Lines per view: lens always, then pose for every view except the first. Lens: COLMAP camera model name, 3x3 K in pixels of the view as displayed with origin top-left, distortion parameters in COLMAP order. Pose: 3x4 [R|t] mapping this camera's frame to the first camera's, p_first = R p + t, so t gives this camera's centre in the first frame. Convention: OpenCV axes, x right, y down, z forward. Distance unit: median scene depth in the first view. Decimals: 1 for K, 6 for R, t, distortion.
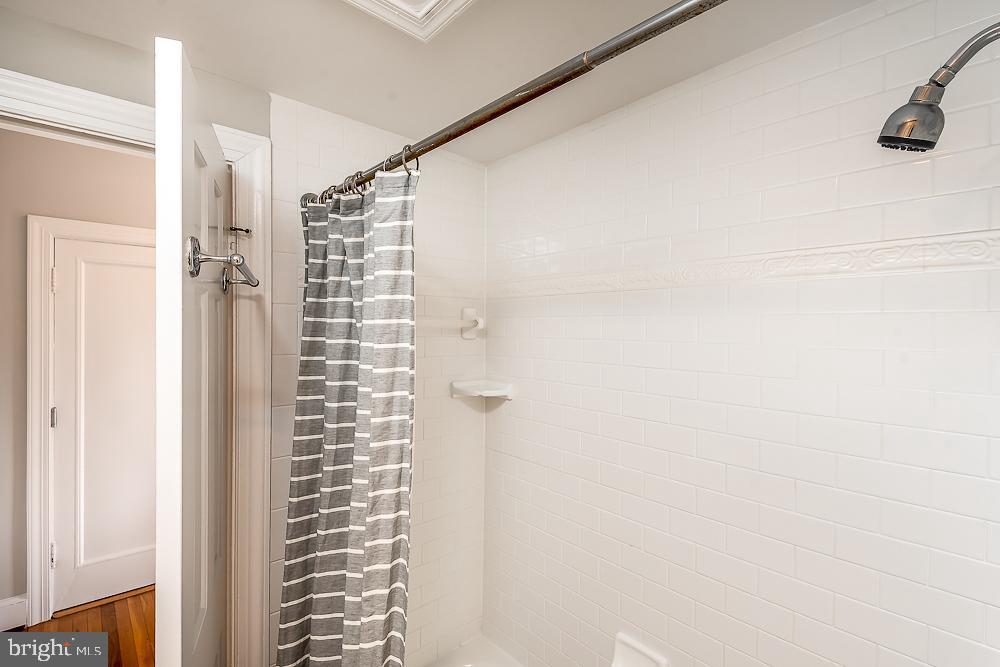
lens RADIAL K [[460.6, 0, 500.5], [0, 460.6, 333.8], [0, 0, 1]] dist [0.002869, -0.001175]
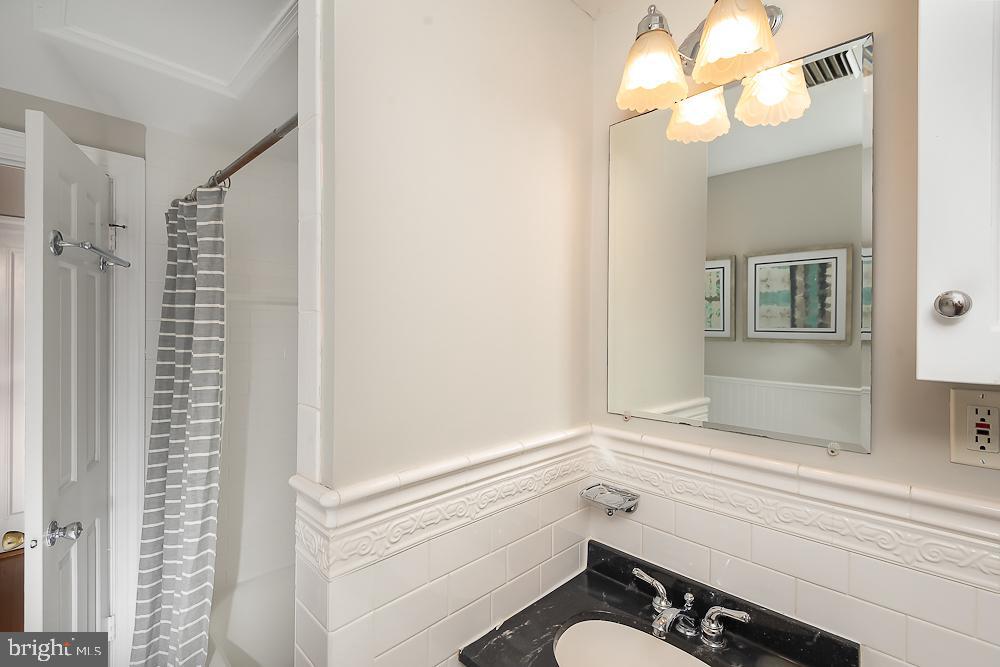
lens RADIAL K [[460.6, 0, 496.3], [0, 460.6, 332.7], [0, 0, 1]] dist [0.002869, -0.001175]
pose [[0.998728, -0.002229, 0.050369, 0.590633], [0.002093, 0.999994, 0.002754, 0.108493], [-0.050375, -0.002645, 0.998727, -0.506644]]
